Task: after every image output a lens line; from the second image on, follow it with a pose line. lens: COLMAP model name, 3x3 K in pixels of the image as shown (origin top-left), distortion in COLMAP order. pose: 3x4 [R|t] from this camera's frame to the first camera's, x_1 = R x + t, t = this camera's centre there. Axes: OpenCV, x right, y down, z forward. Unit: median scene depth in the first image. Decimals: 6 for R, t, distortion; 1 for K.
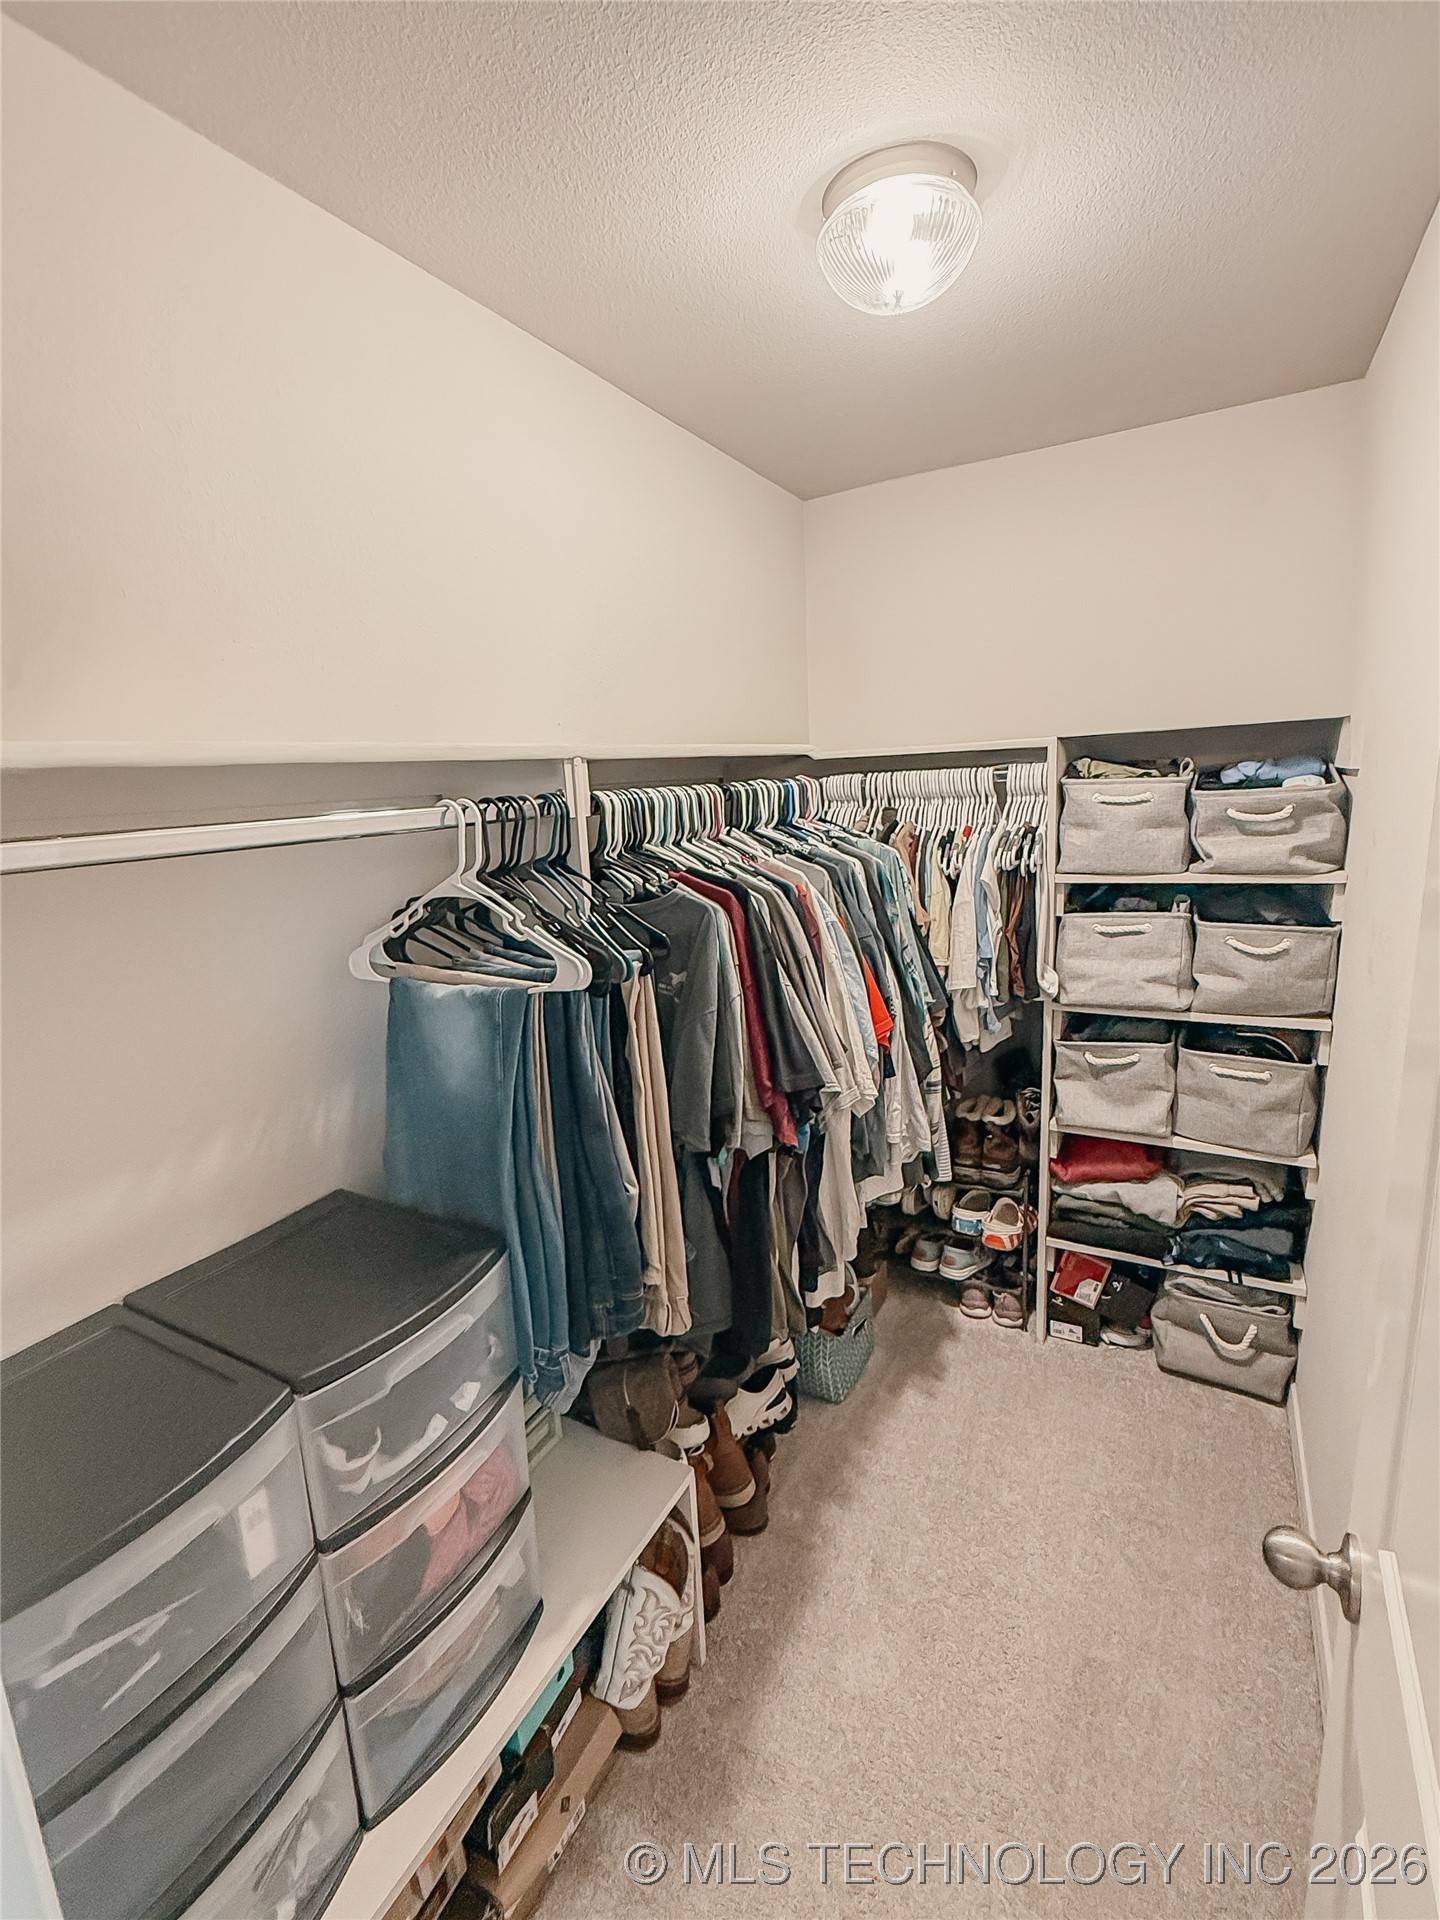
lens RADIAL K [[863.7, 0, 720.0], [0, 863.7, 960.0], [0, 0, 1]] dist [0.002479, 0.000332]
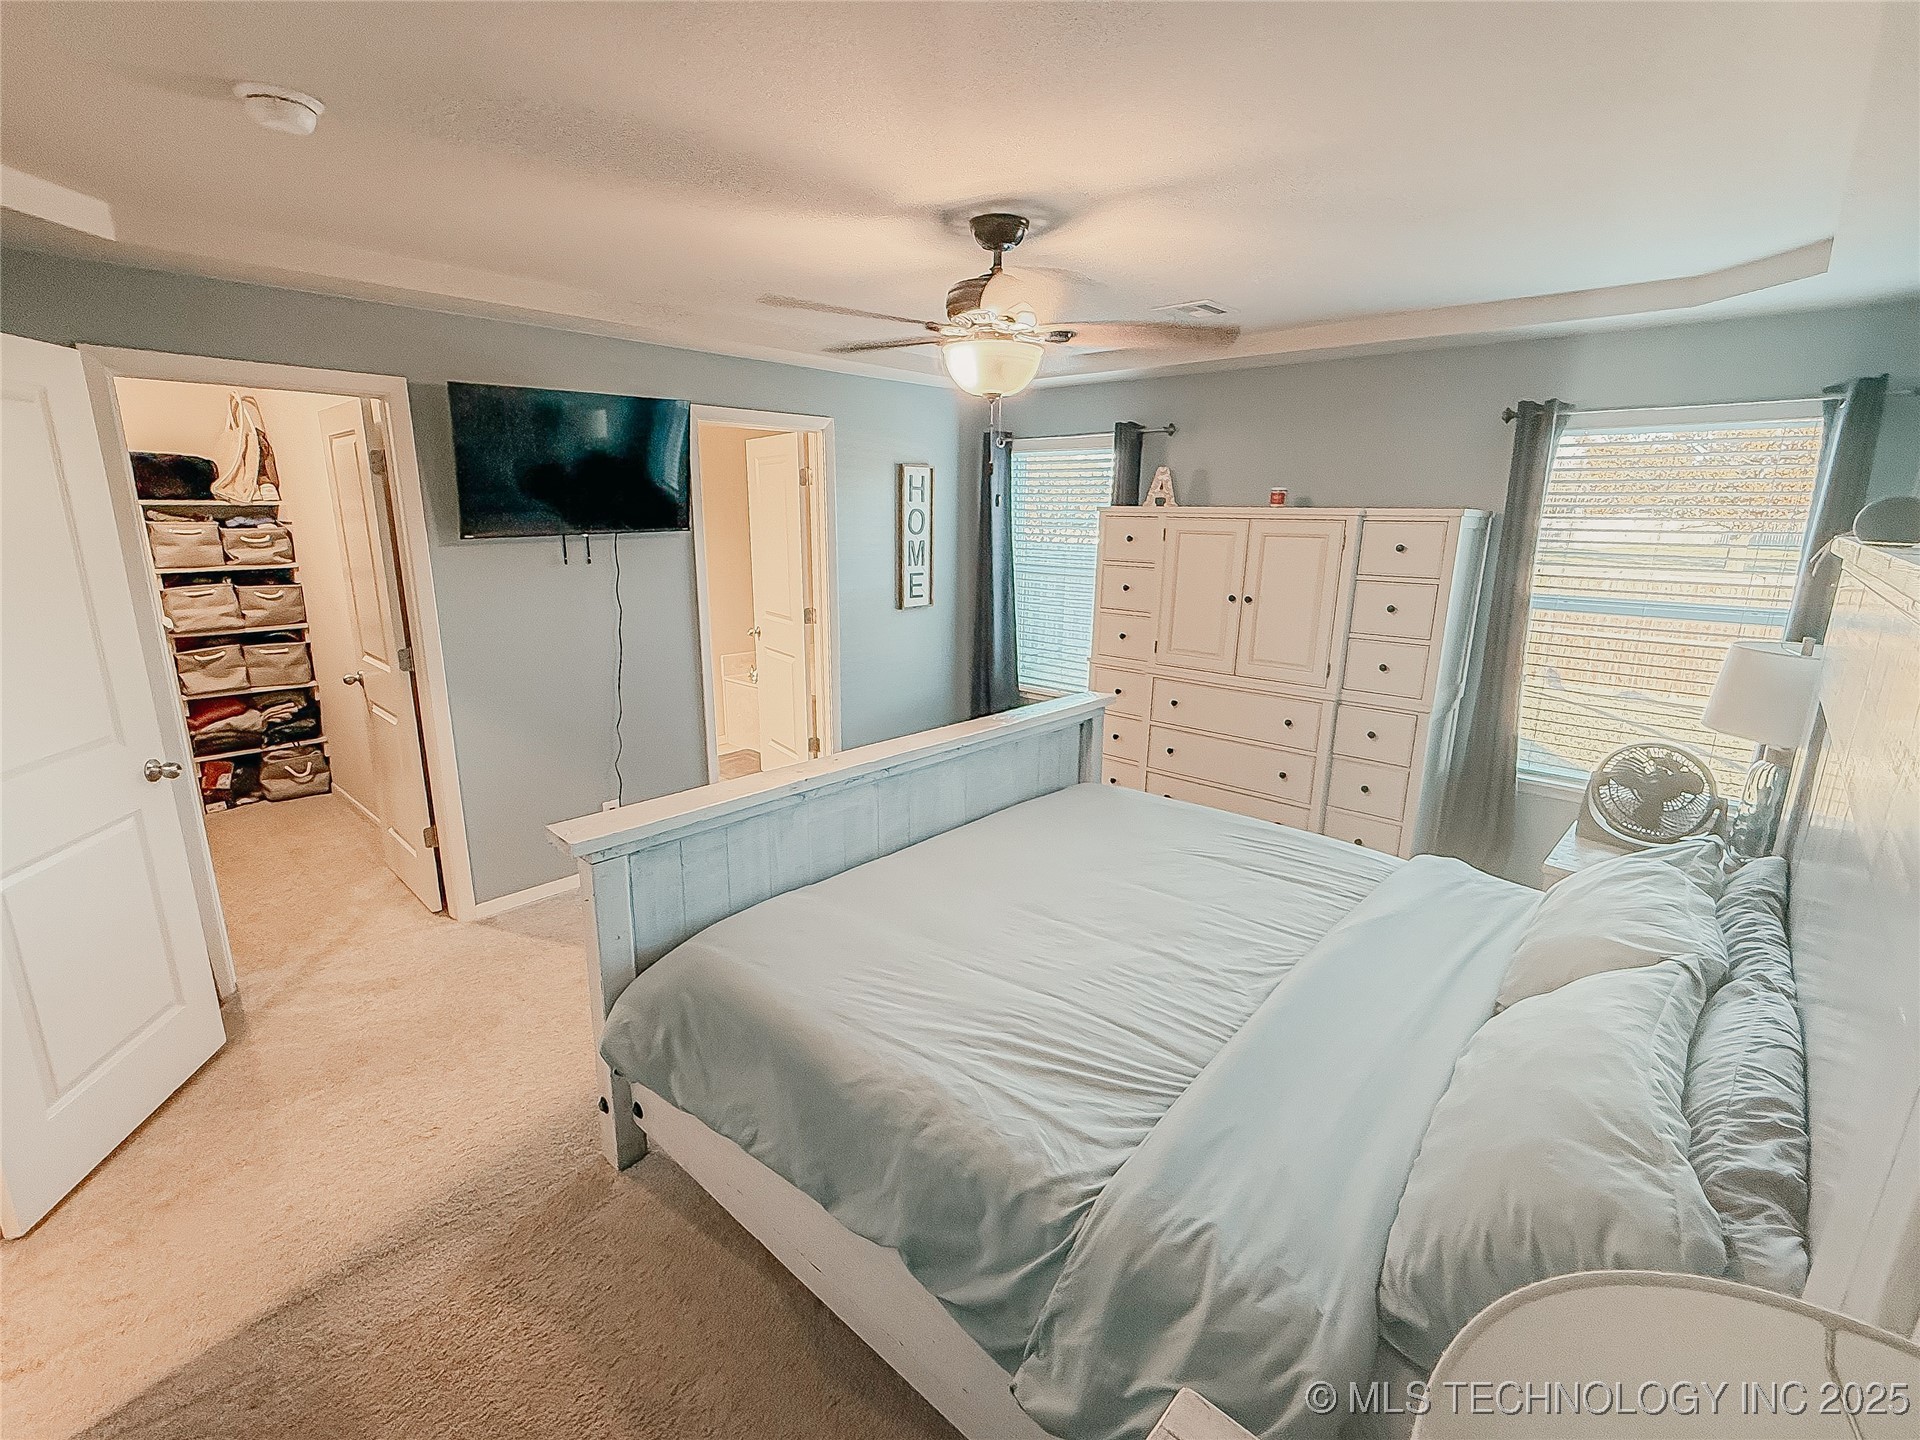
lens RADIAL K [[874.1, 0, 960.0], [0, 874.1, 720.0], [0, 0, 1]] dist [0.000964, 0.000161]
pose [[0.230829, -0.182758, 0.955677, -1.236257], [0.174680, 0.974027, 0.144076, 0.288212], [-0.957186, 0.133681, 0.256757, -1.323388]]
